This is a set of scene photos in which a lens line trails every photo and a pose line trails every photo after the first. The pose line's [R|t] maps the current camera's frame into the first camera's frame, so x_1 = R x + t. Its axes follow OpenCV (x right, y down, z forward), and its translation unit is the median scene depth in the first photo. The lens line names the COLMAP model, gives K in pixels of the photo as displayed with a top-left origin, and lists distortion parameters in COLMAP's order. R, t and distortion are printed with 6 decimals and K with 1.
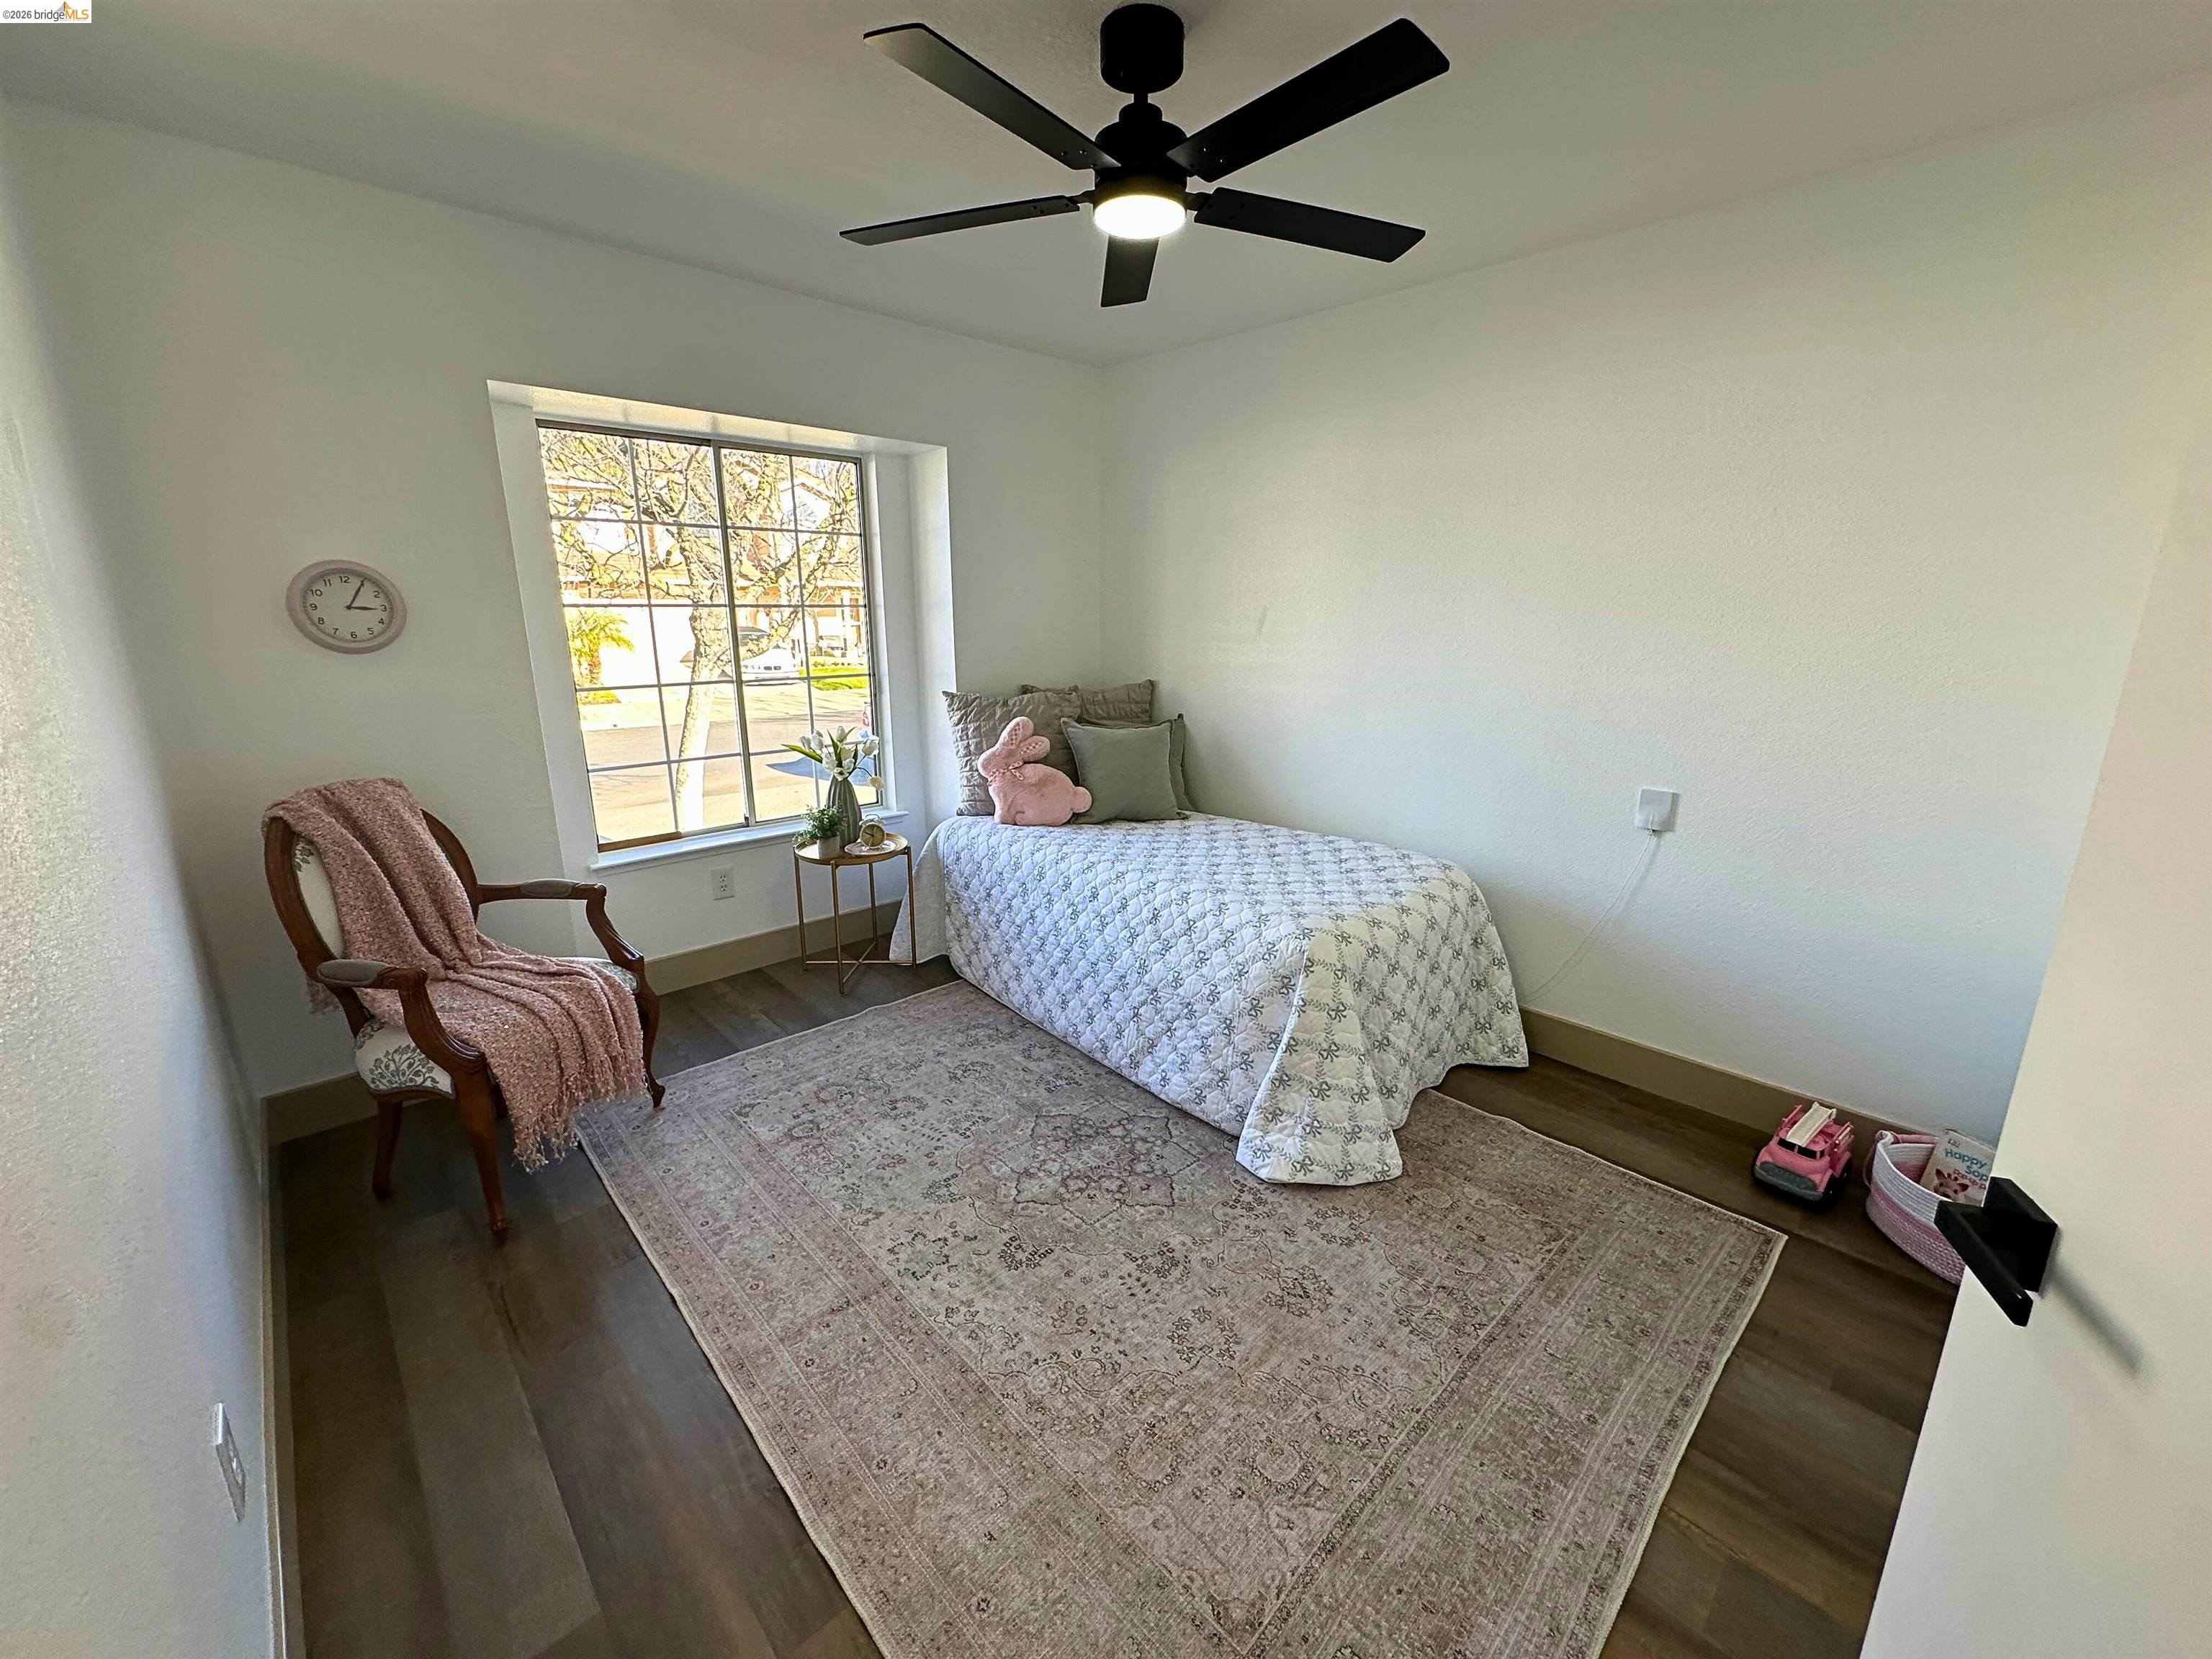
lens RADIAL K [[876.9, 0, 1108.1], [0, 876.9, 830.5], [0, 0, 1]] dist [-0.003414, 0.000406]
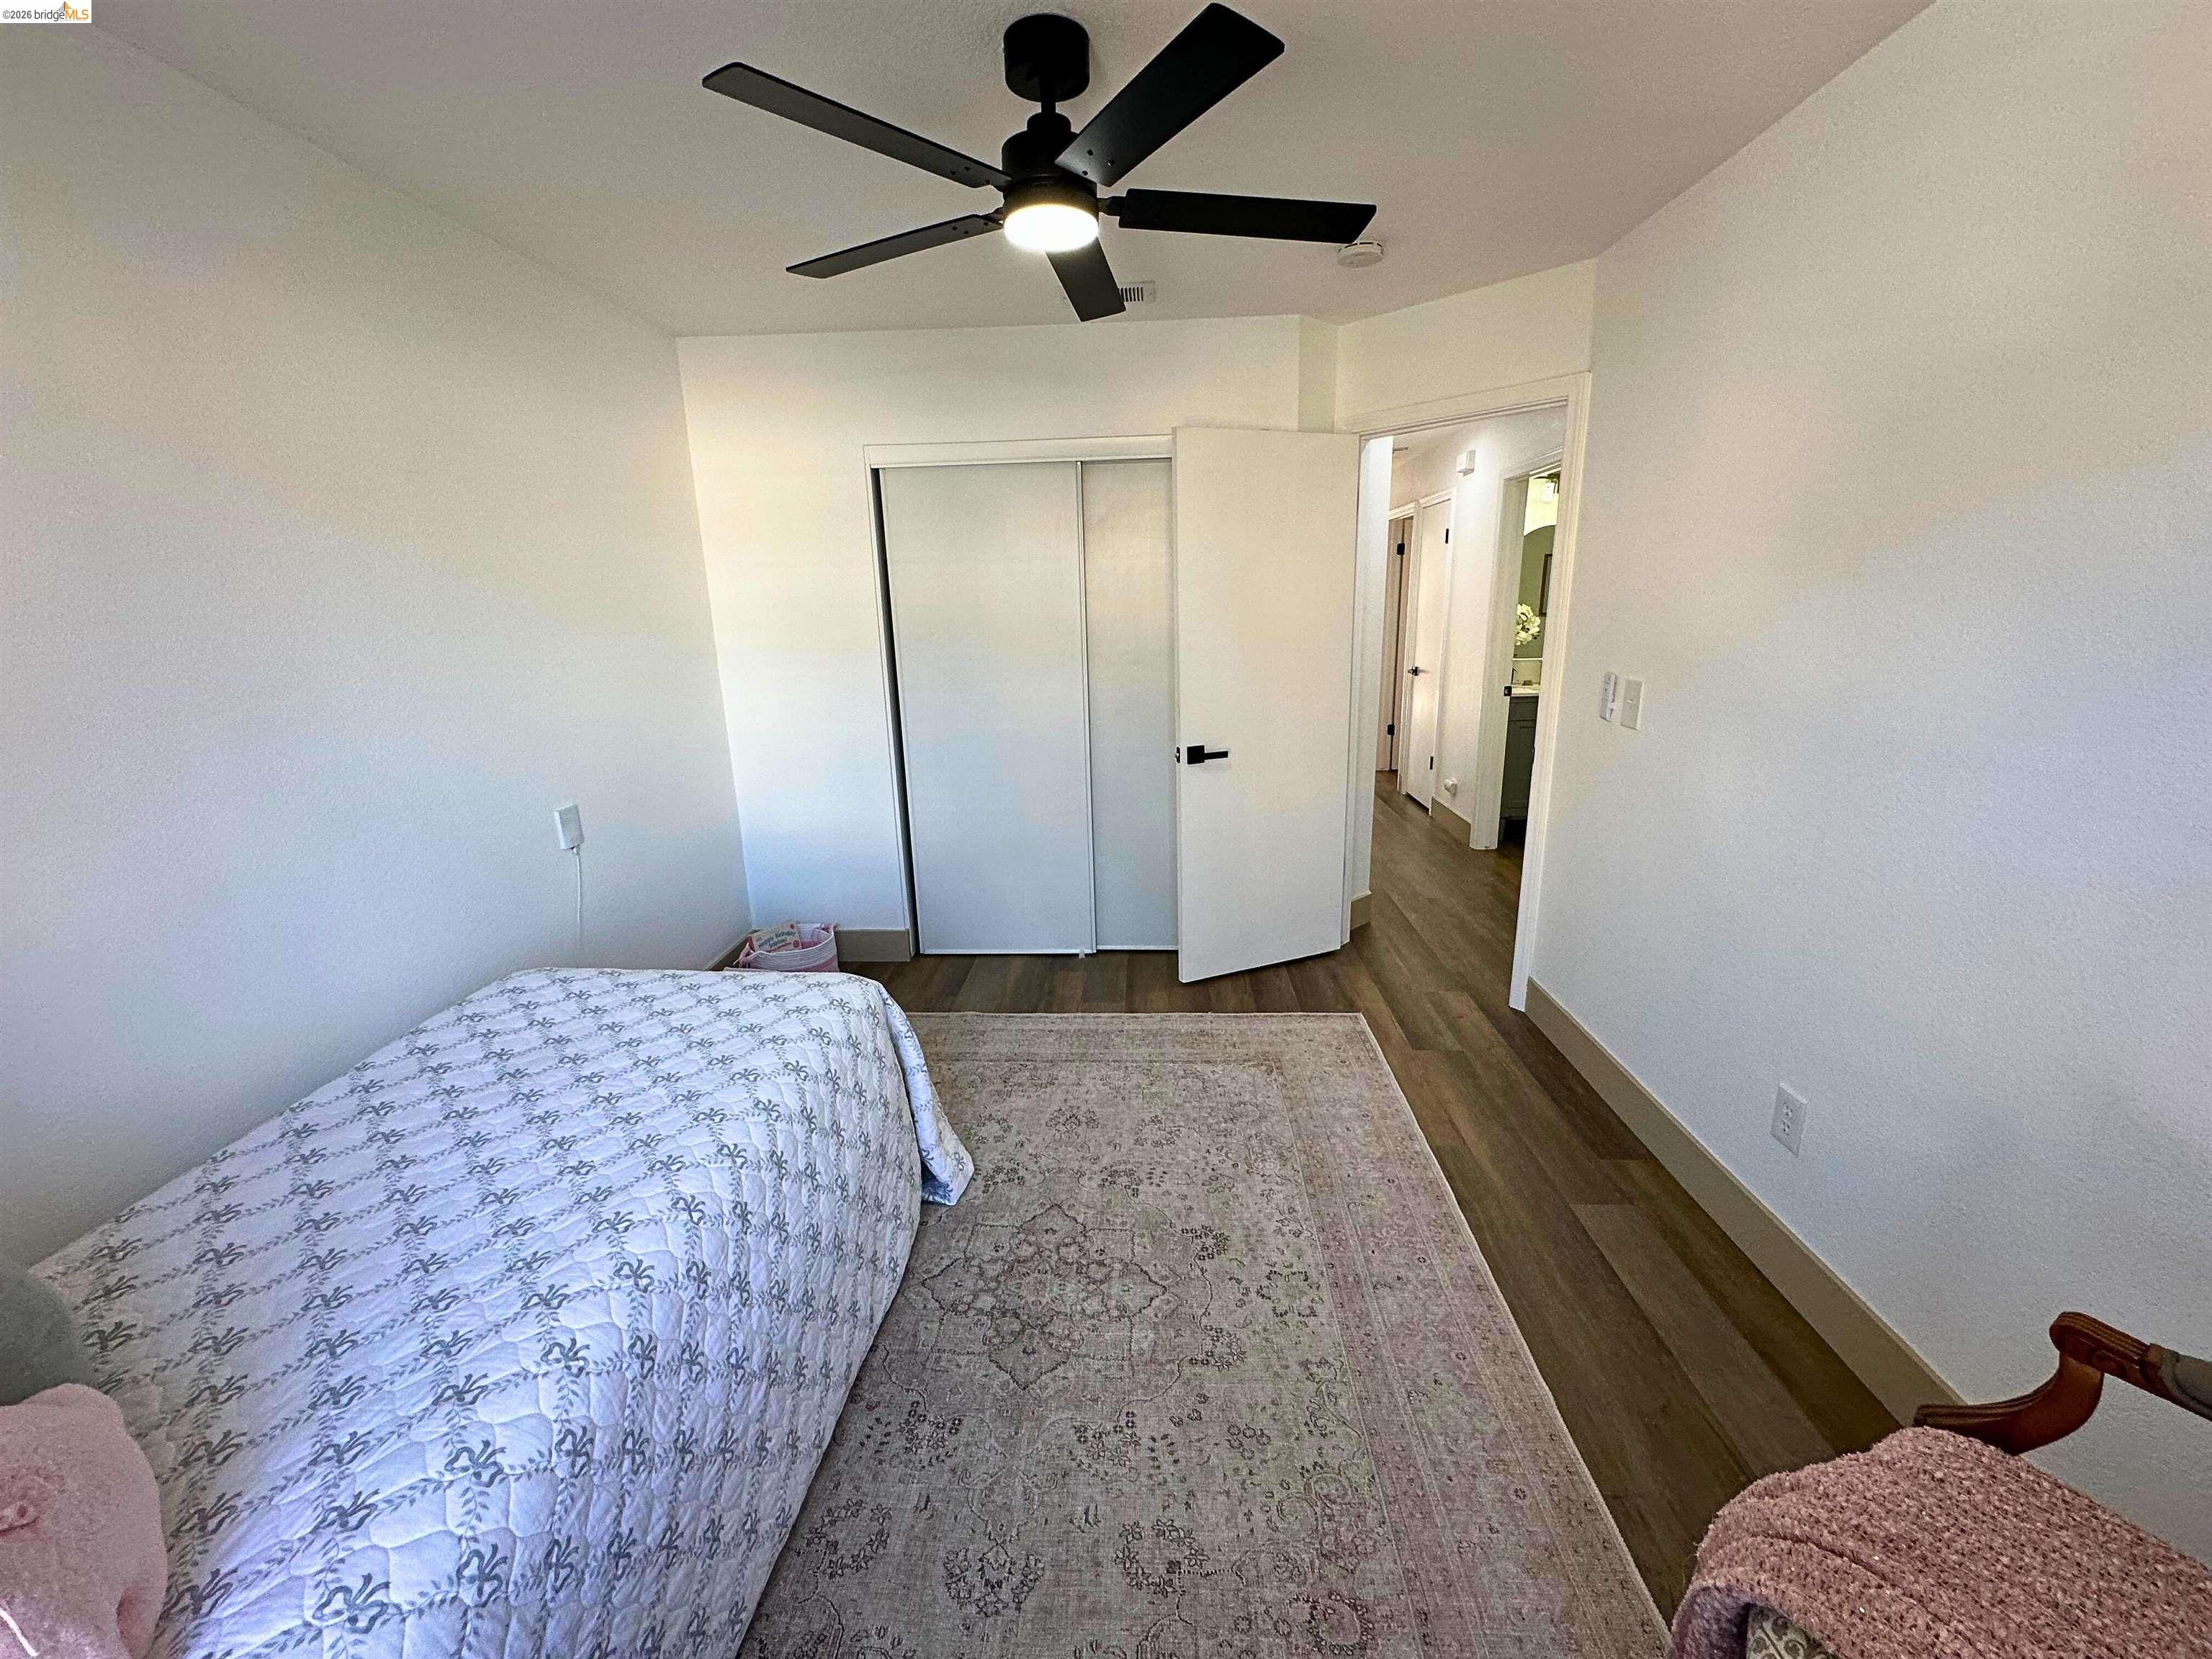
lens RADIAL K [[876.9, 0, 1110.1], [0, 876.9, 827.4], [0, 0, 1]] dist [-0.003414, 0.000406]
pose [[-0.690248, -0.169449, 0.703452, -0.643378], [0.197084, 0.891407, 0.408108, -0.388146], [-0.696215, 0.420335, -0.581896, 1.426776]]
